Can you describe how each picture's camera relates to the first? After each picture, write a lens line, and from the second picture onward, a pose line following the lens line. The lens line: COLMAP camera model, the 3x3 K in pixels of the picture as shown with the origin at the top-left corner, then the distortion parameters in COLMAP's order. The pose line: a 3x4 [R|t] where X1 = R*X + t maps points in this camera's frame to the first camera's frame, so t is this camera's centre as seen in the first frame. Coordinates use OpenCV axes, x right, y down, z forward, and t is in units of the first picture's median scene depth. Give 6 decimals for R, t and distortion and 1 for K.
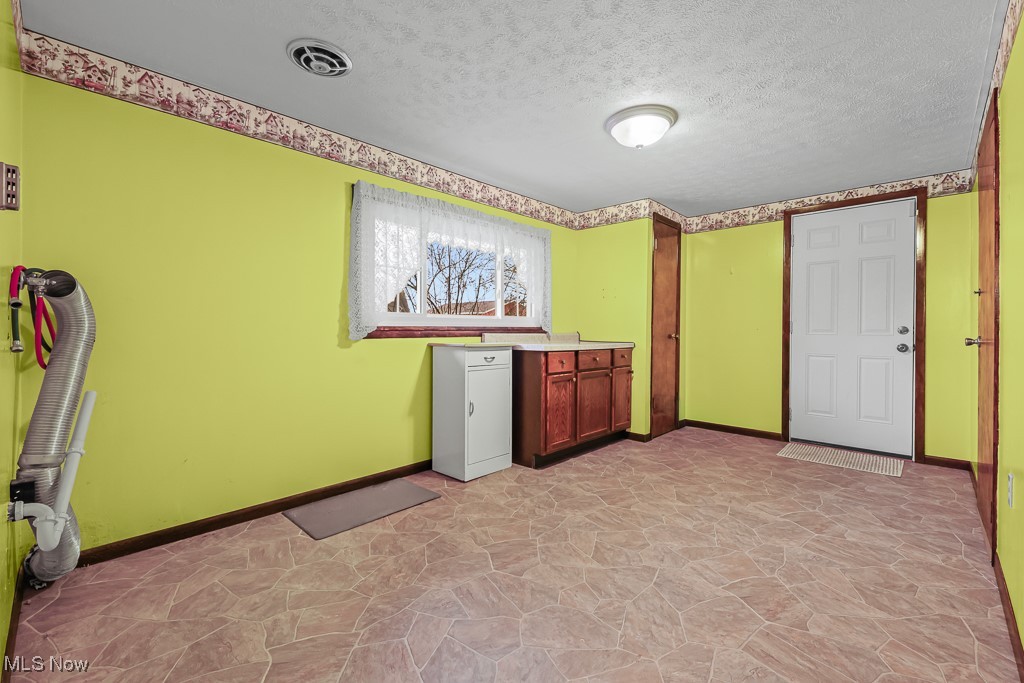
lens RADIAL K [[456.9, 0, 507.1], [0, 456.9, 341.3], [0, 0, 1]] dist [0.017993, -0.002638]
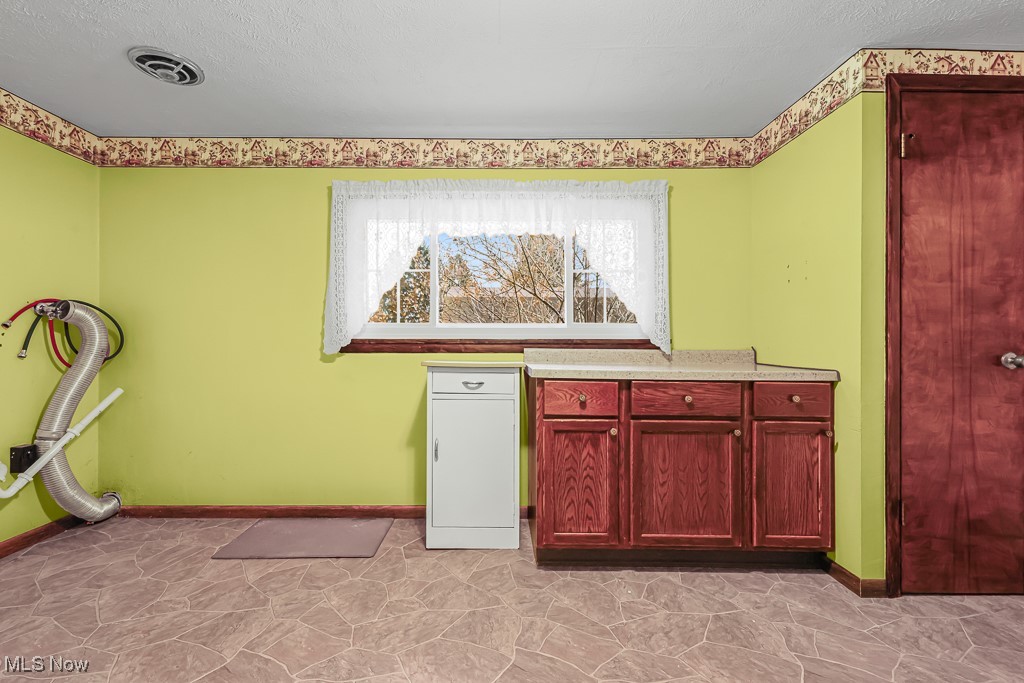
lens RADIAL K [[456.9, 0, 510.9], [0, 456.9, 344.3], [0, 0, 1]] dist [0.017993, -0.002638]
pose [[0.671271, 0.002550, -0.741208, 0.414992], [-0.020963, 0.999659, -0.015546, -0.010824], [0.740916, 0.025973, 0.671095, 0.450966]]
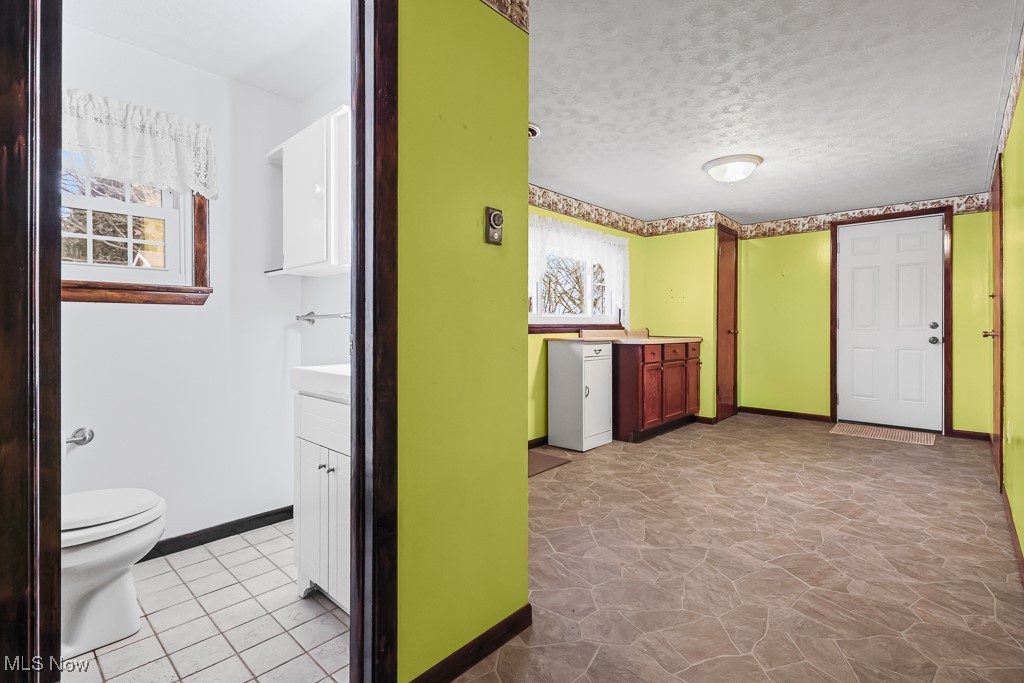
lens RADIAL K [[502.4, 0, 503.6], [0, 502.4, 341.2], [0, 0, 1]] dist [-0.013123, 0.008691]
pose [[0.999968, -0.005978, 0.005255, -0.232472], [0.005961, 0.999977, 0.003355, 0.005292], [-0.005275, -0.003323, 0.999981, -0.253629]]
